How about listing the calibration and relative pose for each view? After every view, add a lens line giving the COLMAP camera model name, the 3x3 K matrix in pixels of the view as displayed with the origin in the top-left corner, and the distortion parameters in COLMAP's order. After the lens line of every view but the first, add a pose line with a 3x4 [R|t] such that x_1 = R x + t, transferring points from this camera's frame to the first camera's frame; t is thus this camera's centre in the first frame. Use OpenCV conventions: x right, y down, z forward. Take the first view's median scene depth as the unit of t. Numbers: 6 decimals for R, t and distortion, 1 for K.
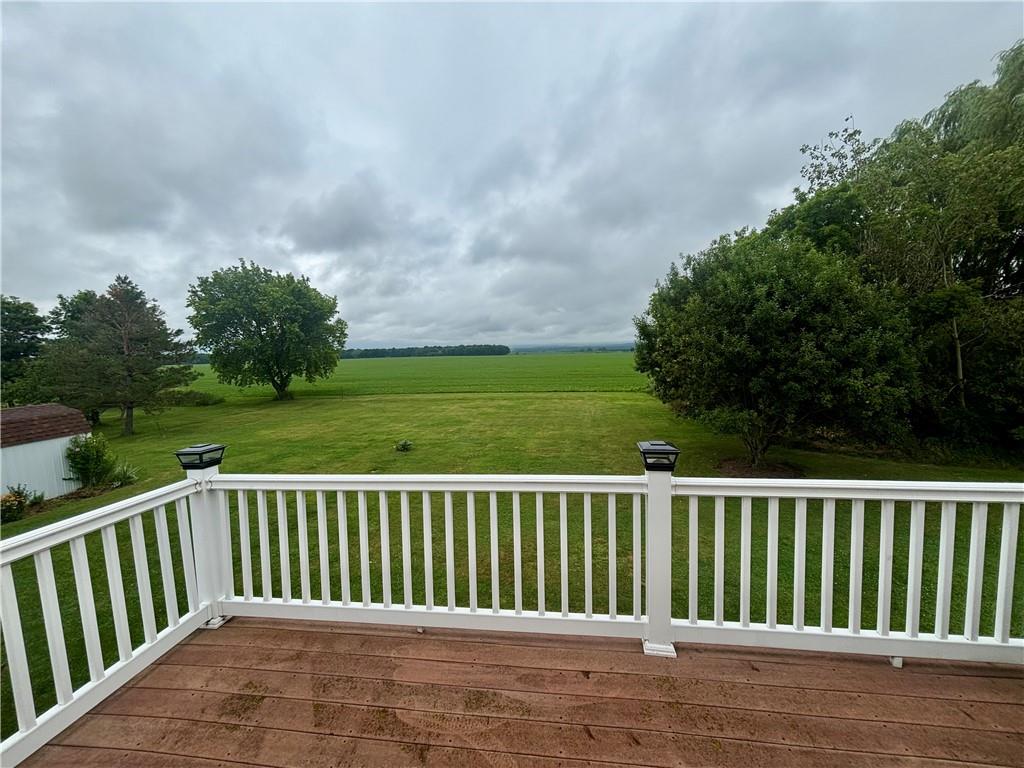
lens RADIAL K [[411.6, 0, 515.6], [0, 411.6, 381.9], [0, 0, 1]] dist [-0.001250, -0.000282]
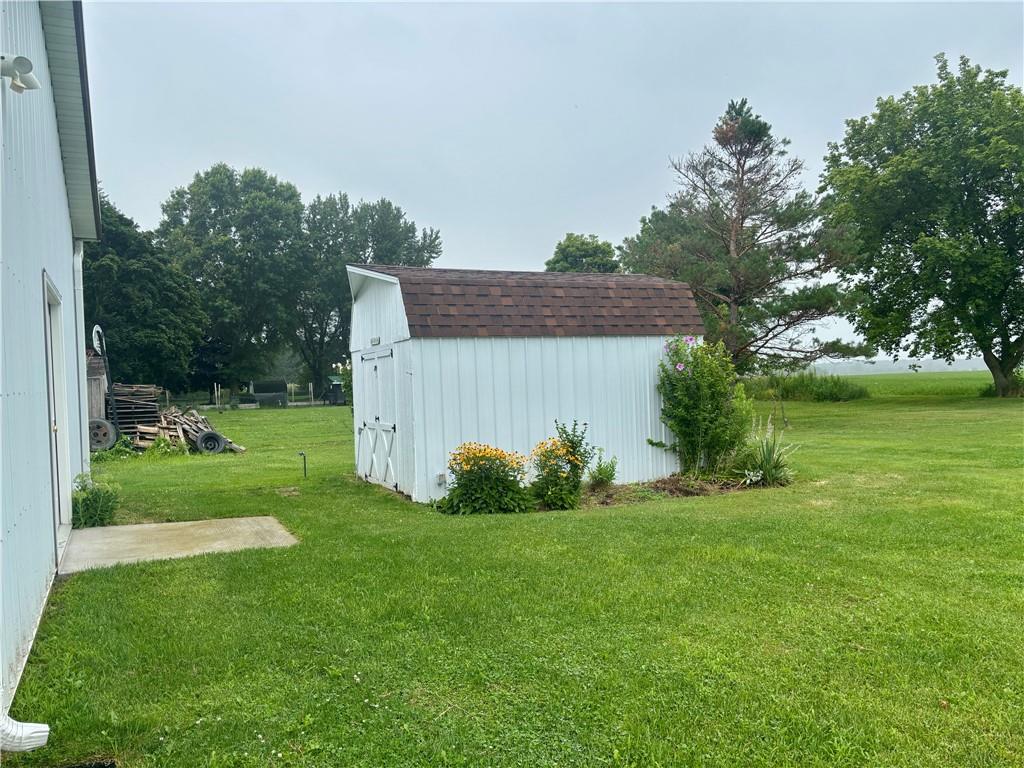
lens RADIAL K [[770.4, 0, 512.0], [0, 770.4, 384.0], [0, 0, 1]] dist [0.033340, 0.001382]
pose [[0.554227, 0.022548, -0.832060, -0.531679], [-0.059346, 0.998159, -0.012481, 0.188919], [0.830247, 0.056296, 0.554545, 0.453817]]
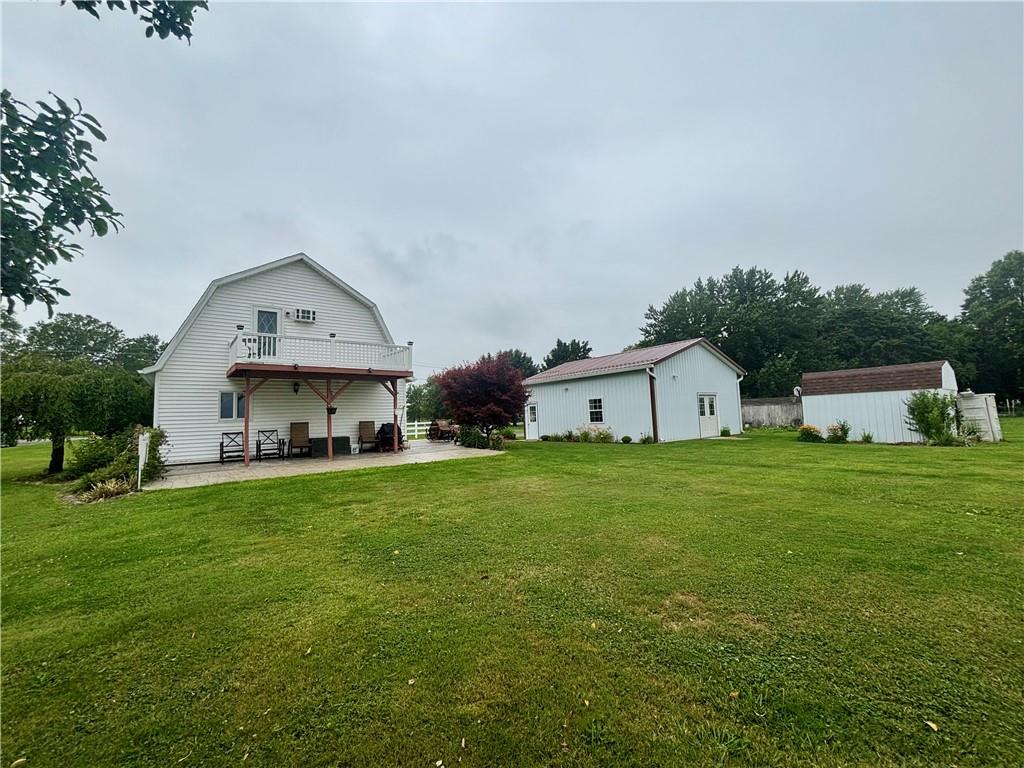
lens RADIAL K [[410.0, 0, 512.0], [0, 410.0, 384.0], [0, 0, 1]] dist [-0.000177, -0.000626]
pose [[-0.709158, -0.003765, -0.705040, 0.371221], [-0.003877, 0.999991, -0.001440, 0.118688], [0.705039, 0.001712, -0.709166, 0.988884]]
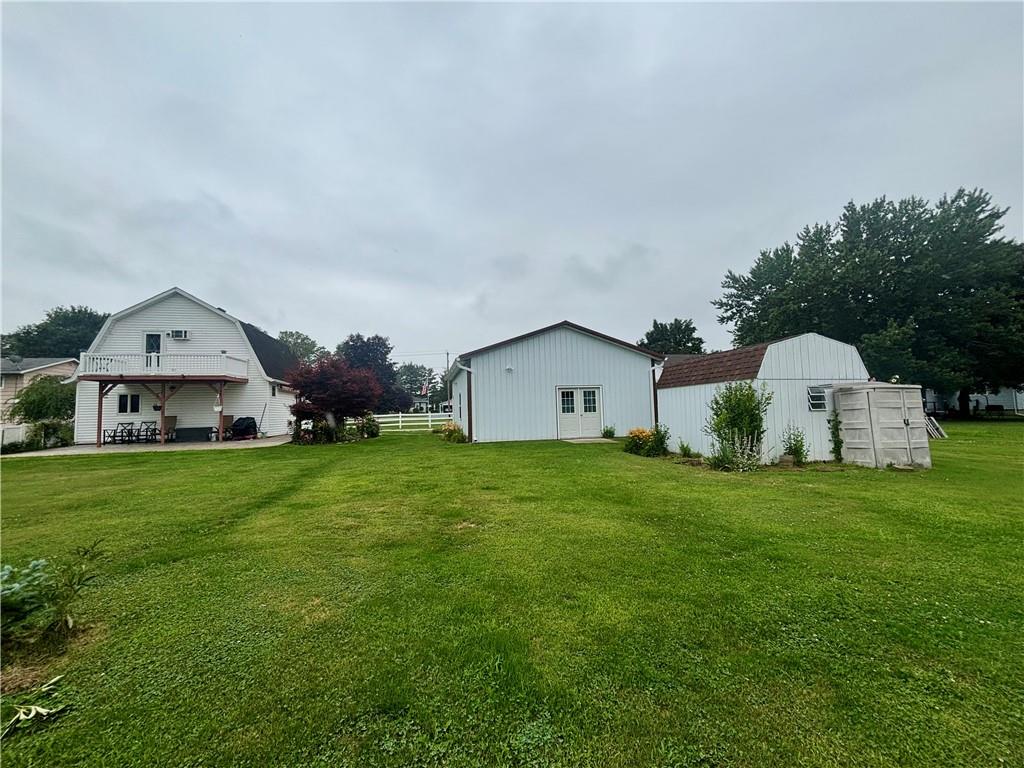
lens RADIAL K [[410.0, 0, 512.0], [0, 410.0, 384.0], [0, 0, 1]] dist [-0.000177, -0.000626]
pose [[-0.943776, 0.033388, -0.328895, -0.485237], [0.026787, 0.999339, 0.024583, 0.106881], [0.329498, 0.014390, -0.944047, 1.481751]]
